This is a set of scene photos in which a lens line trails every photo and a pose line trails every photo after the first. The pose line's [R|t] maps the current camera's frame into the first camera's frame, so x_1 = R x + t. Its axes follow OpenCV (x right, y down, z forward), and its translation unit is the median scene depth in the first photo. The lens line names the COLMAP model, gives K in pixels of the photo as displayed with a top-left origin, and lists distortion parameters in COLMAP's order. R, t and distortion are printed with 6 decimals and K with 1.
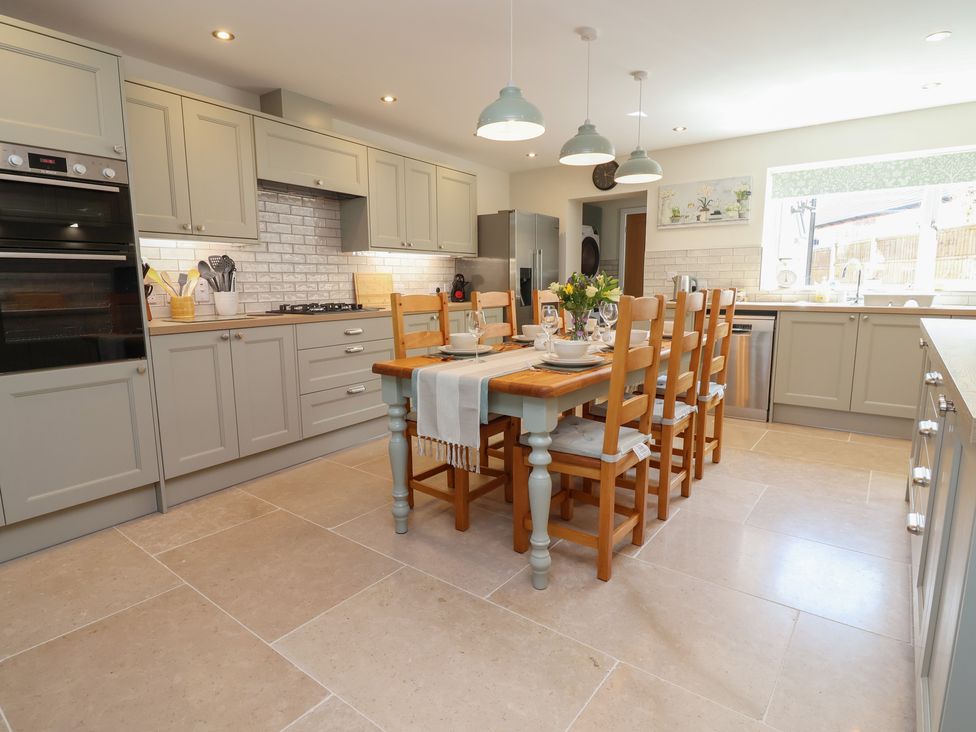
lens RADIAL K [[522.5, 0, 464.7], [0, 522.5, 367.9], [0, 0, 1]] dist [-0.012149, -0.002835]
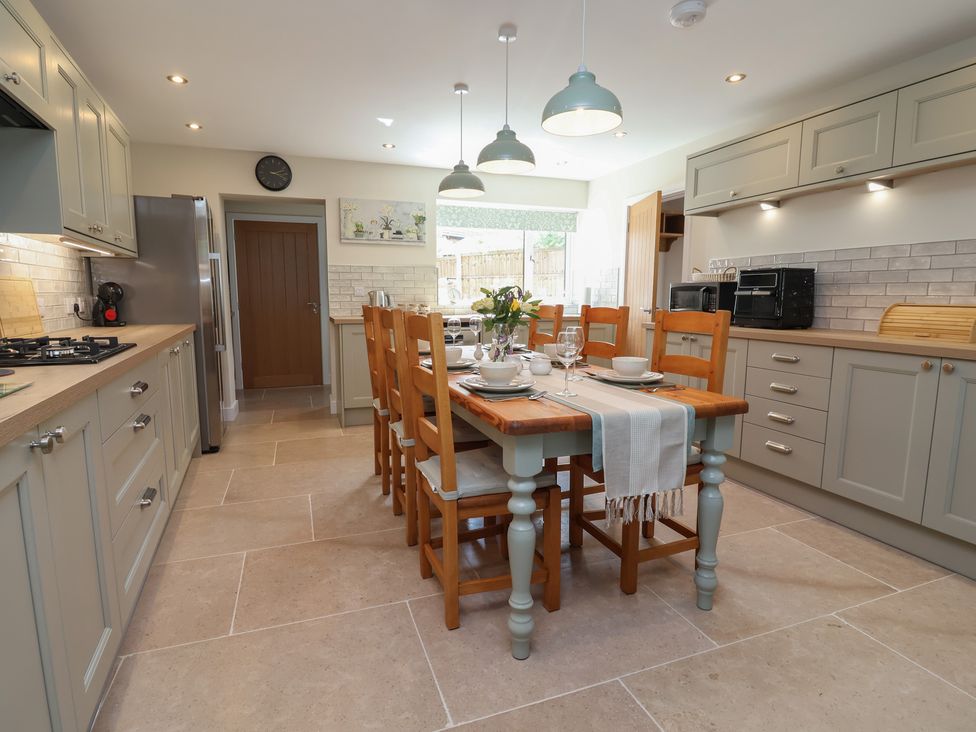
lens RADIAL K [[522.5, 0, 485.9], [0, 522.5, 361.9], [0, 0, 1]] dist [-0.012149, -0.002835]
pose [[0.520221, -0.095818, 0.848639, -0.387373], [0.129486, 0.991048, 0.032522, -0.056530], [-0.844158, 0.092968, 0.527971, 0.355505]]
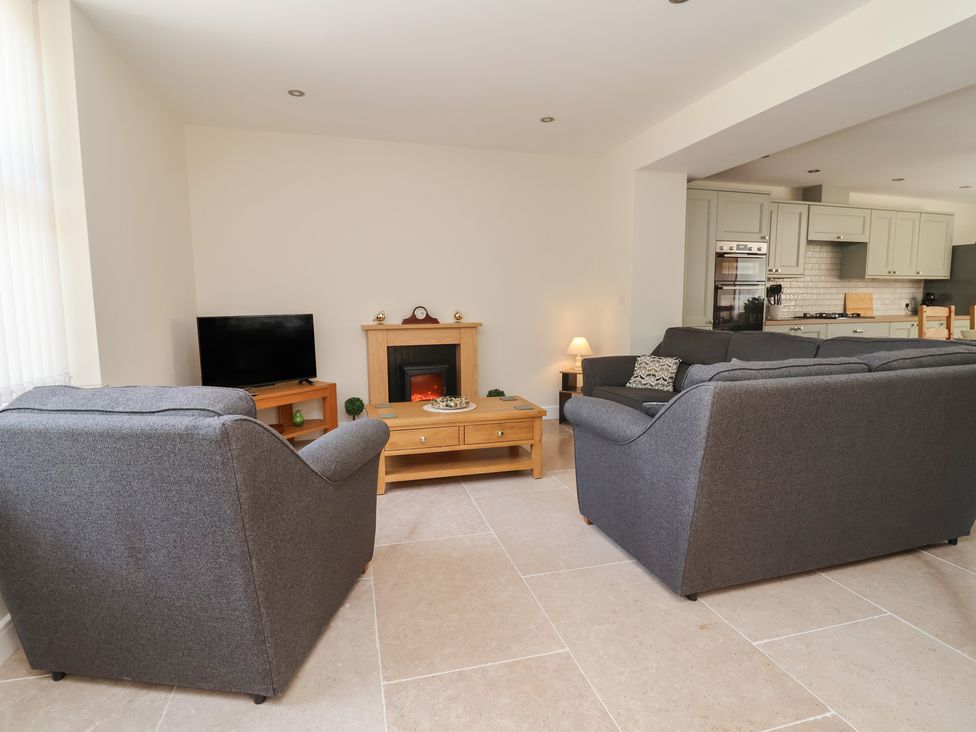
lens RADIAL K [[522.5, 0, 487.3], [0, 522.5, 363.4], [0, 0, 1]] dist [-0.012149, -0.002835]
pose [[0.811489, 0.066306, -0.580594, -0.170294], [-0.091823, 0.995668, -0.014631, 0.125520], [0.577109, 0.065185, 0.814062, -0.737094]]
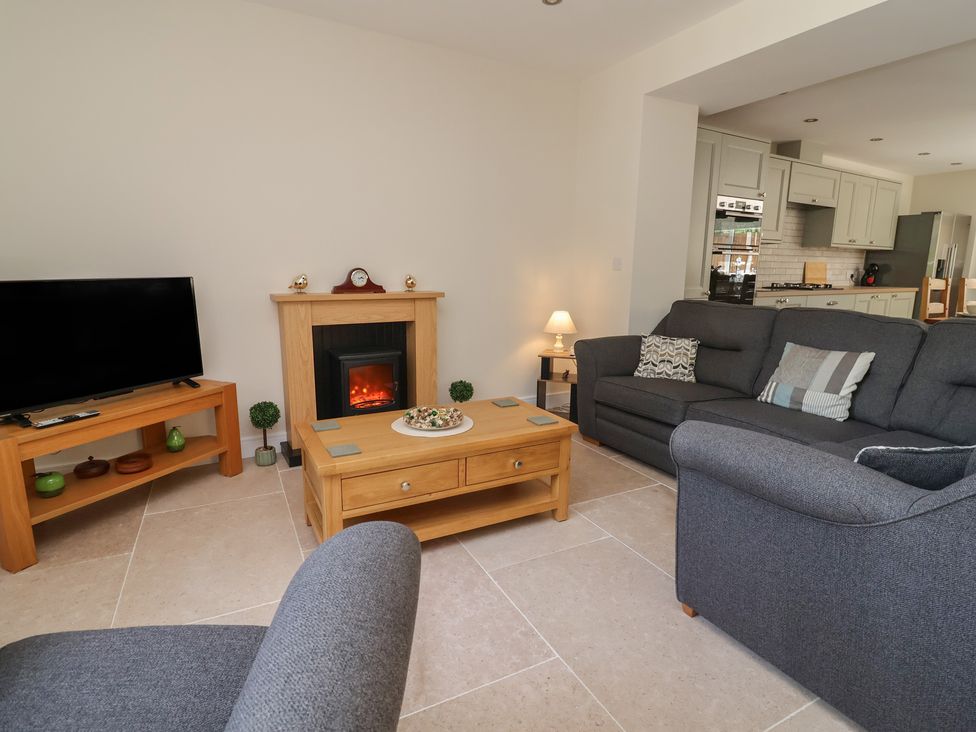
lens RADIAL K [[522.5, 0, 490.1], [0, 522.5, 362.4], [0, 0, 1]] dist [-0.012149, -0.002835]
pose [[0.917159, 0.086794, -0.388956, -0.418118], [-0.080391, 0.996225, 0.032742, 0.102718], [0.390330, 0.001239, 0.920674, -0.579477]]
